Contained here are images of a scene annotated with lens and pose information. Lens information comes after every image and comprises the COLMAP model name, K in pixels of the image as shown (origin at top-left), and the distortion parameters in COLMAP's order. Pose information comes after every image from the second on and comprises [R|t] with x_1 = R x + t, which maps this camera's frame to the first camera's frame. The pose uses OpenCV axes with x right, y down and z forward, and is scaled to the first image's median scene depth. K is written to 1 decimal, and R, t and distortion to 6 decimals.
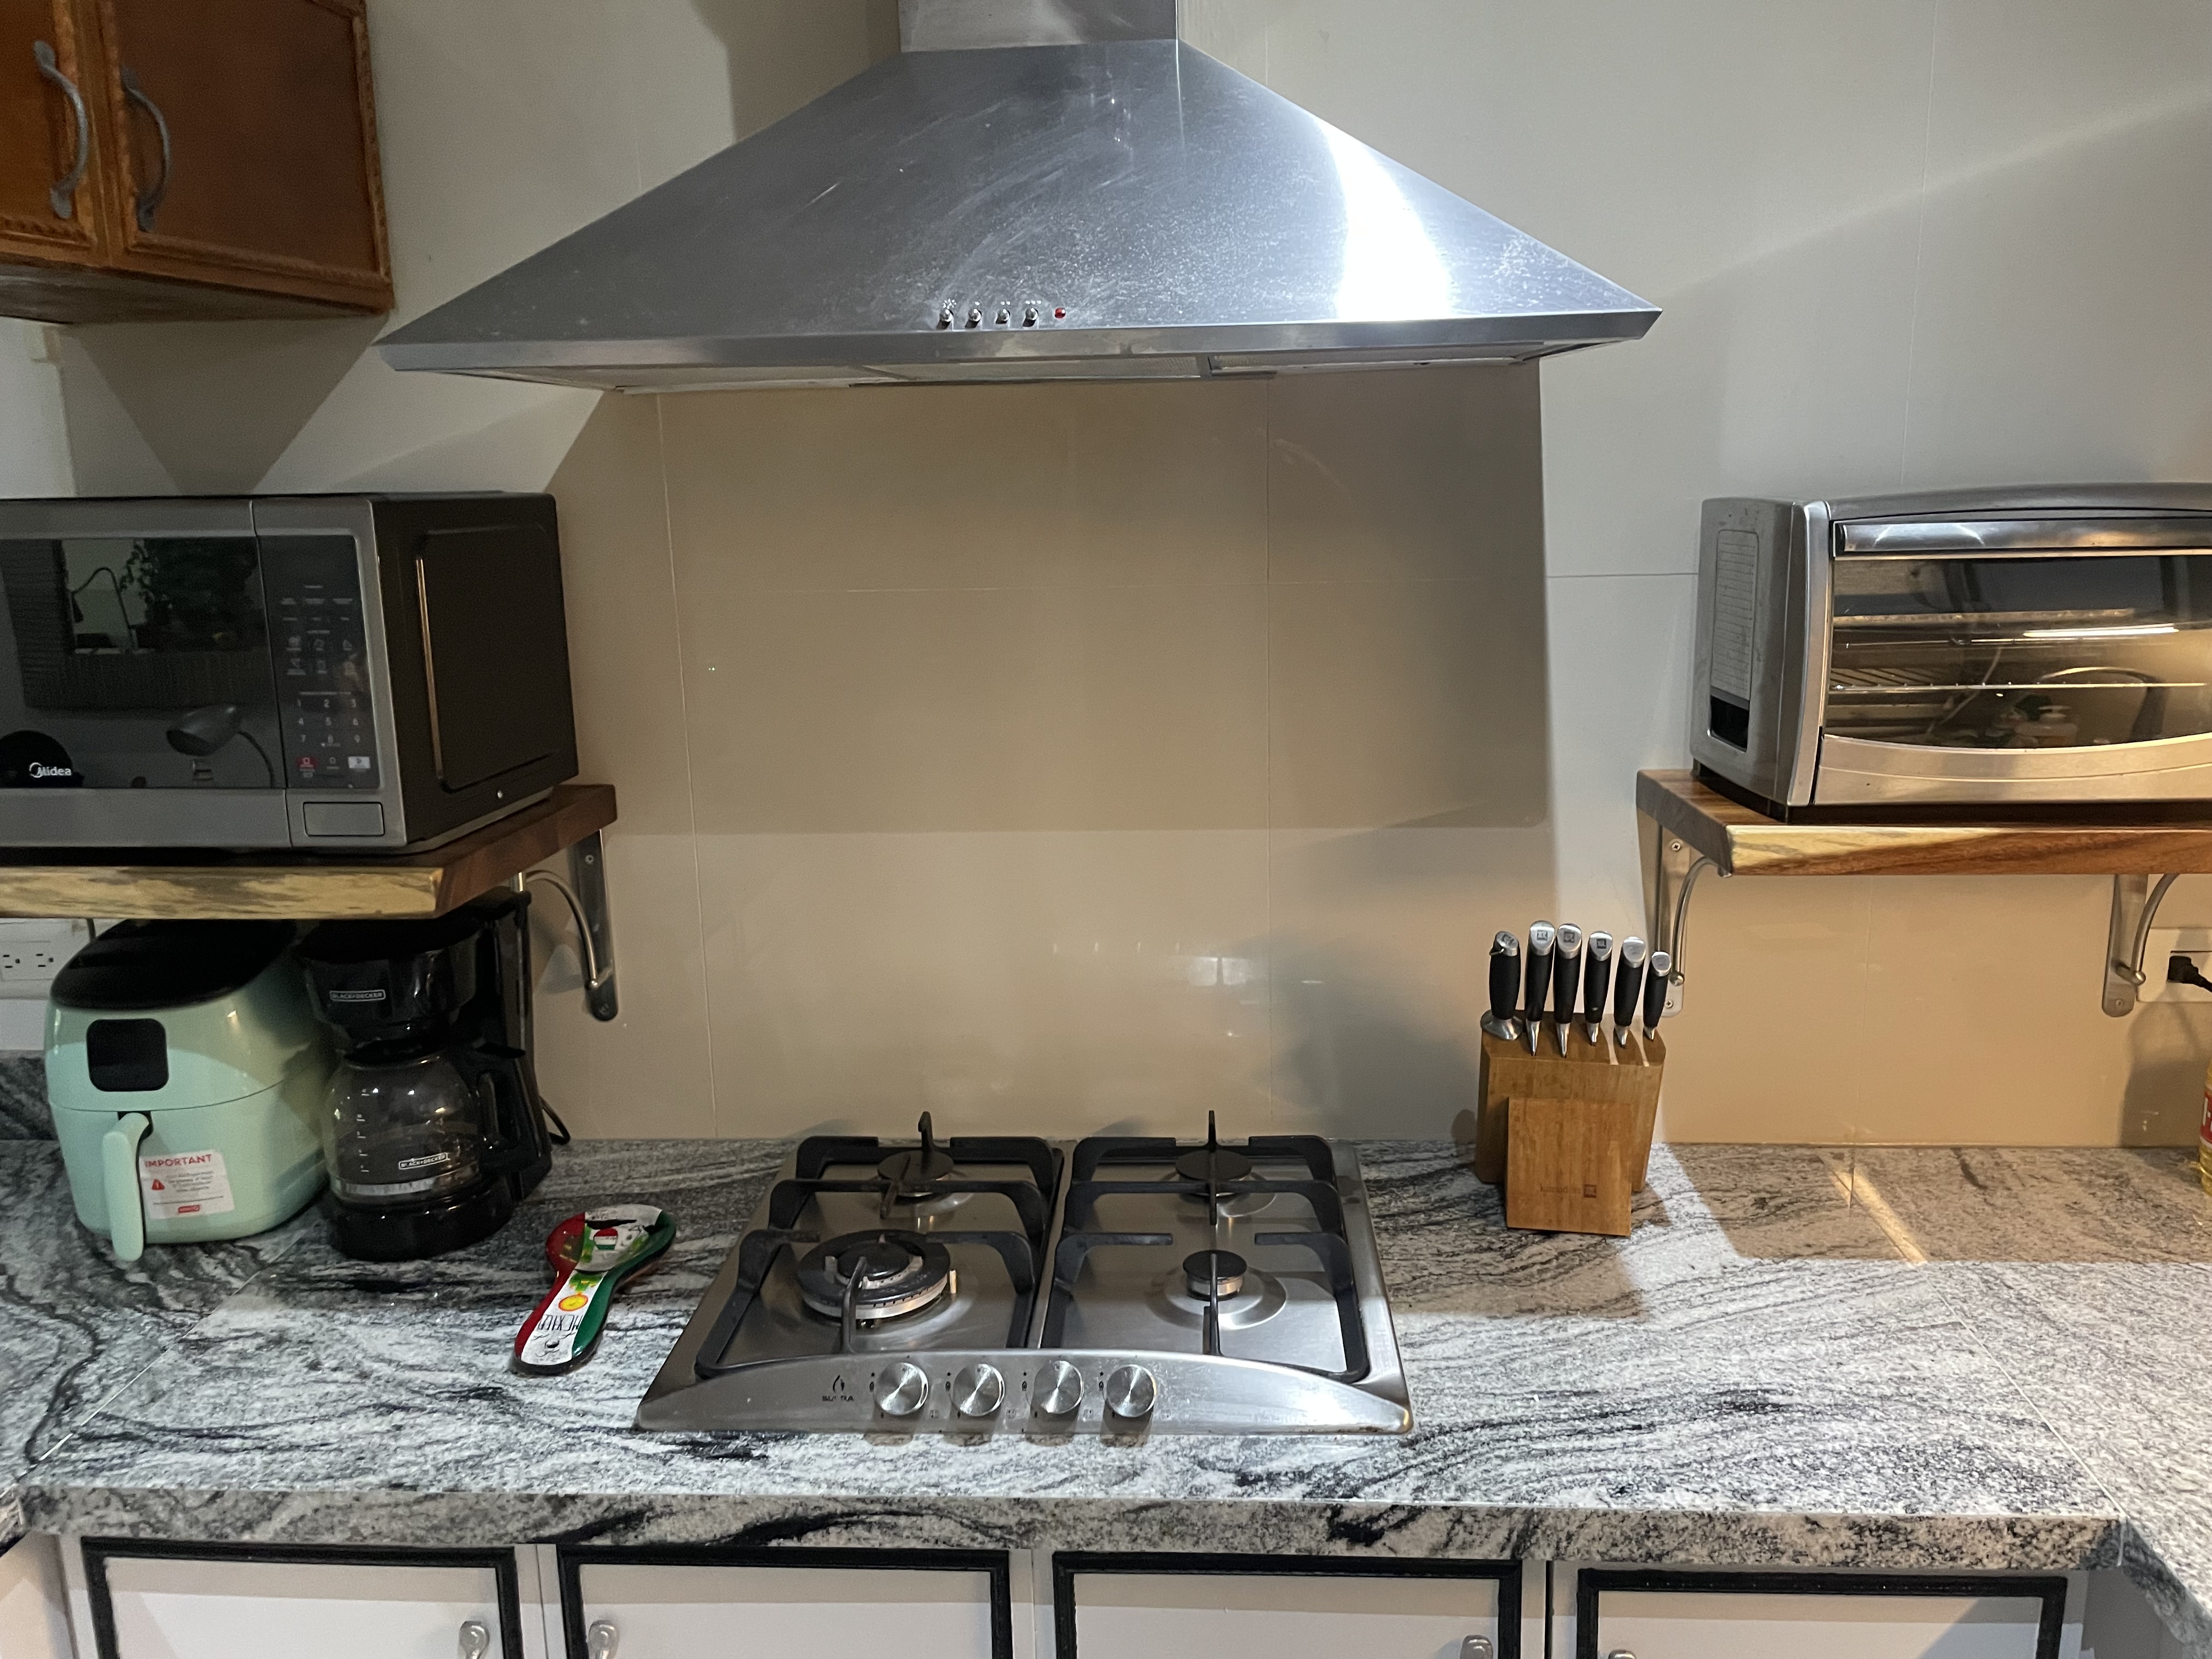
lens RADIAL K [[1686.7, 0, 1176.4], [0, 1686.7, 783.8], [0, 0, 1]] dist [0.052536, -0.067505]
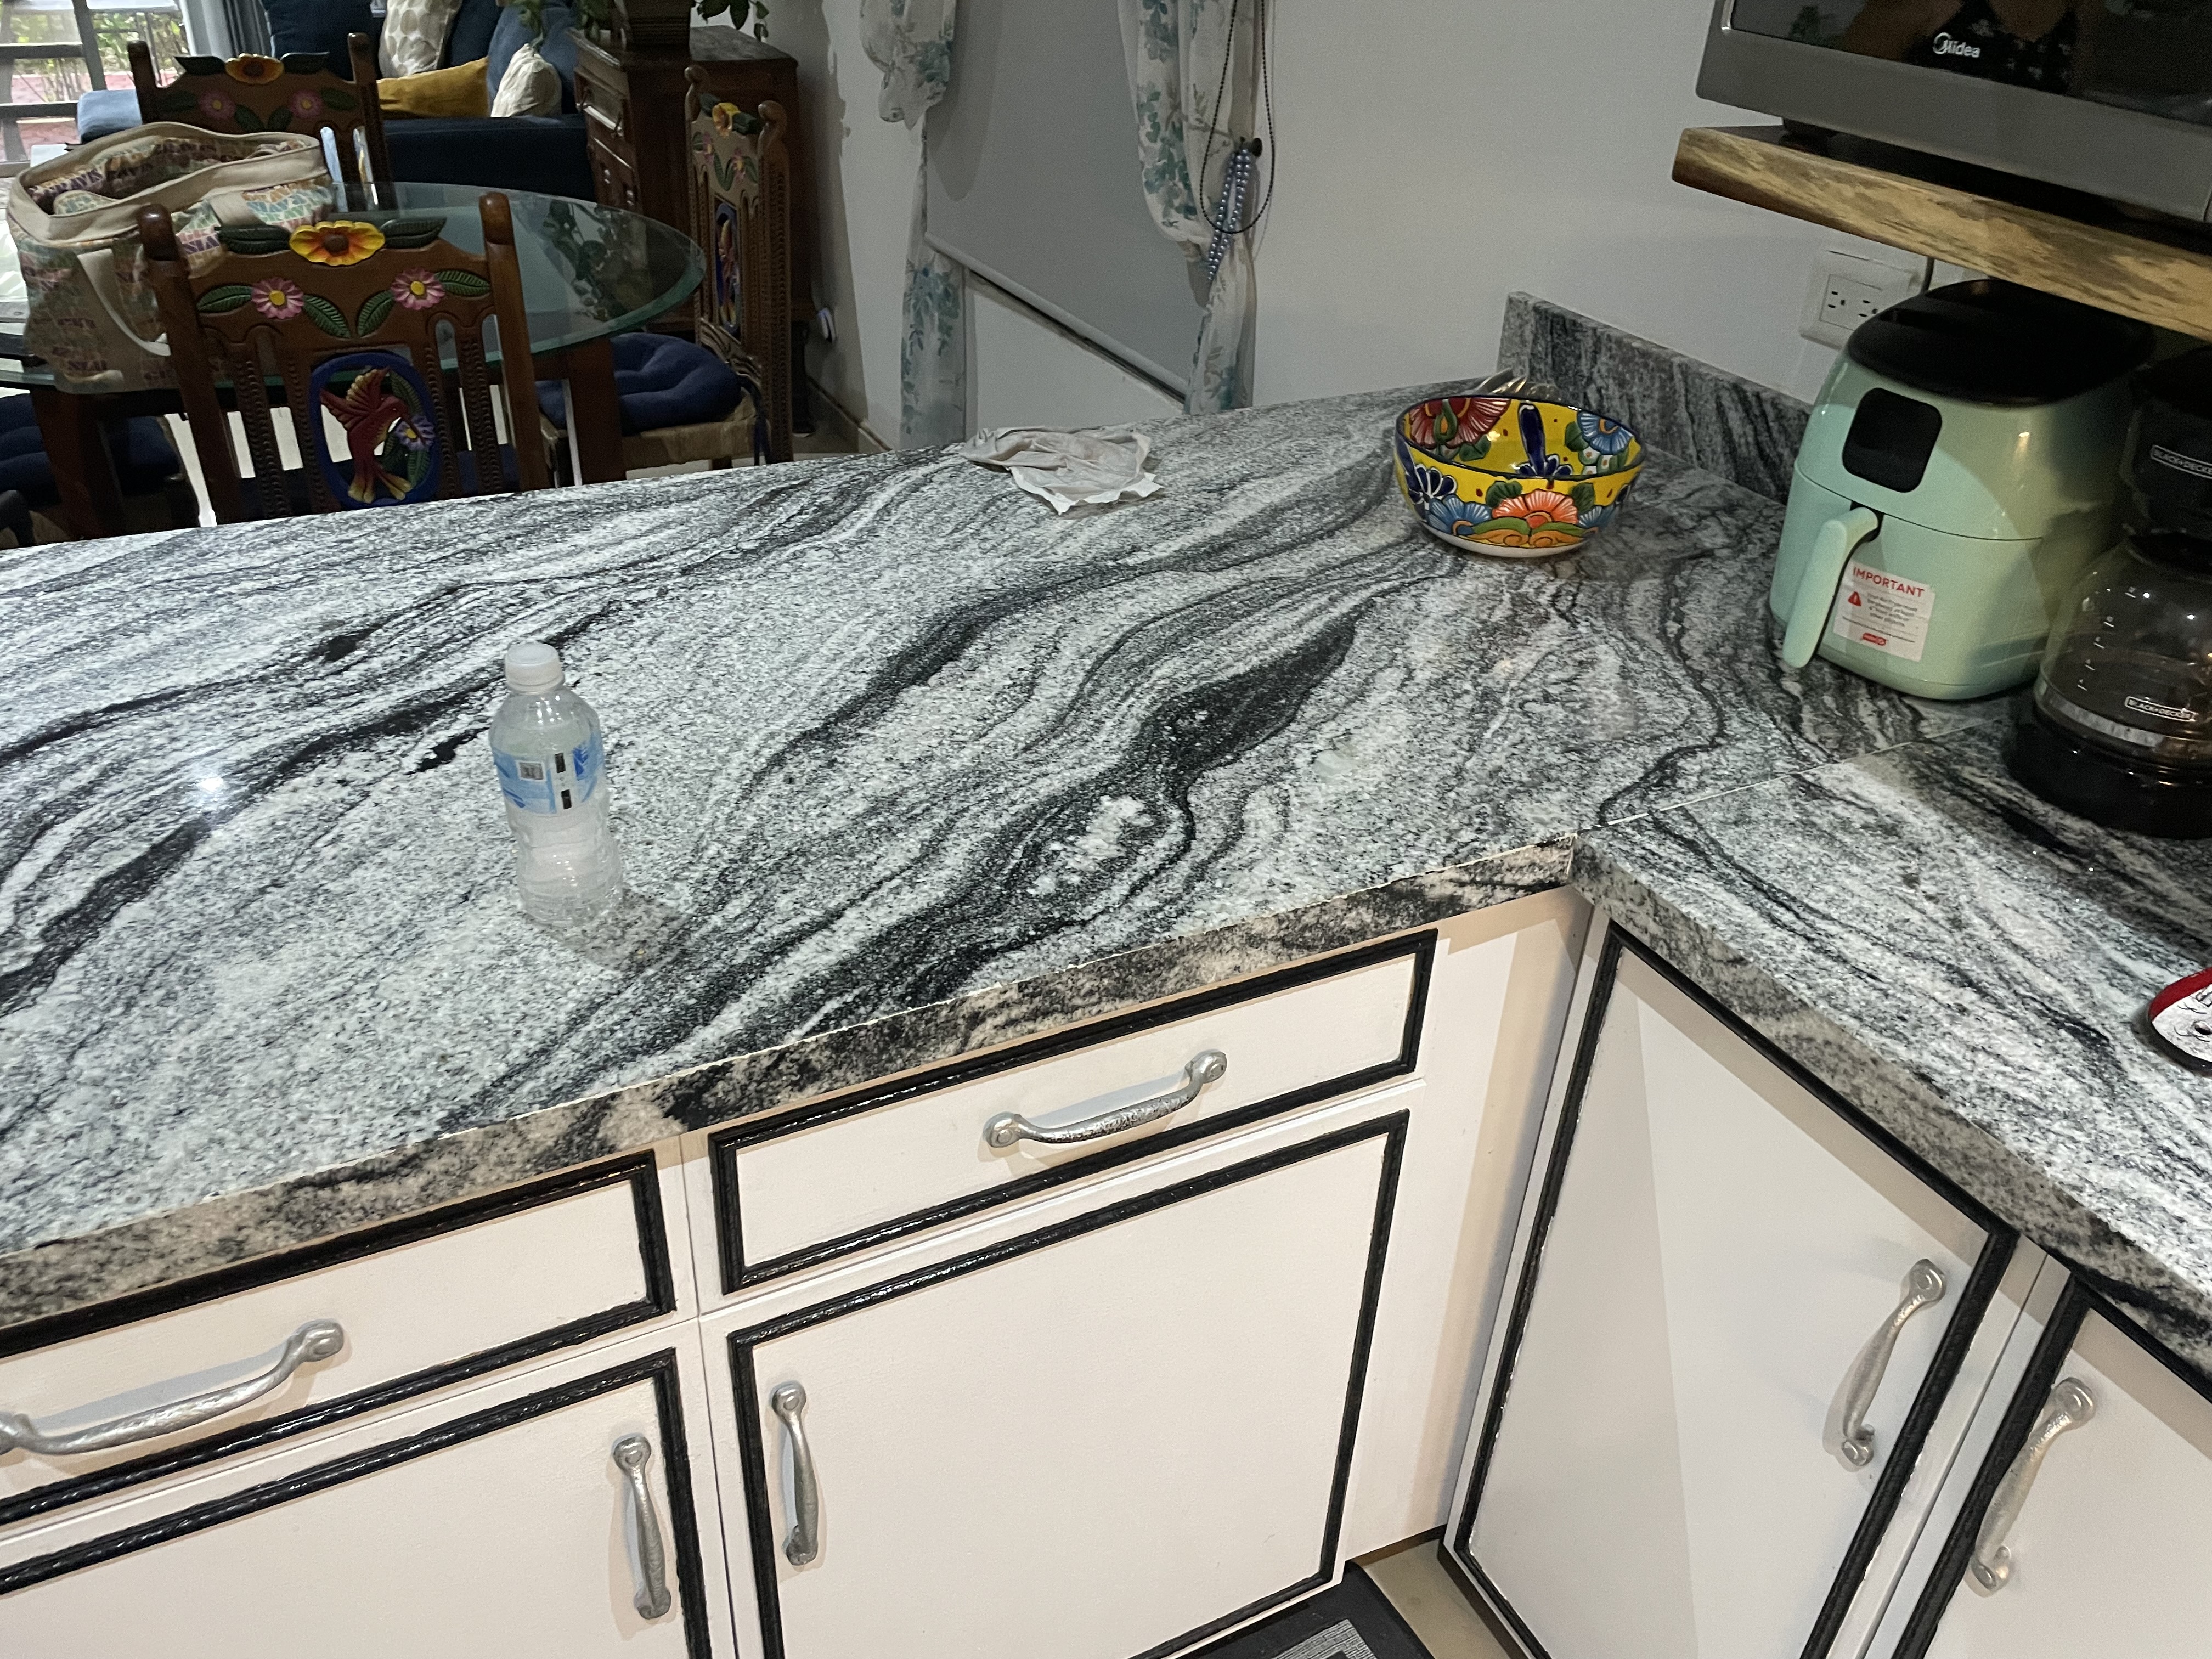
lens RADIAL K [[1686.7, 0, 1094.9], [0, 1686.7, 811.6], [0, 0, 1]] dist [0.052536, -0.067505]
pose [[0.478928, 0.483968, -0.732396, -0.114691], [-0.218414, 0.873760, 0.434556, 0.045775], [0.850249, -0.048156, 0.524173, 0.247132]]
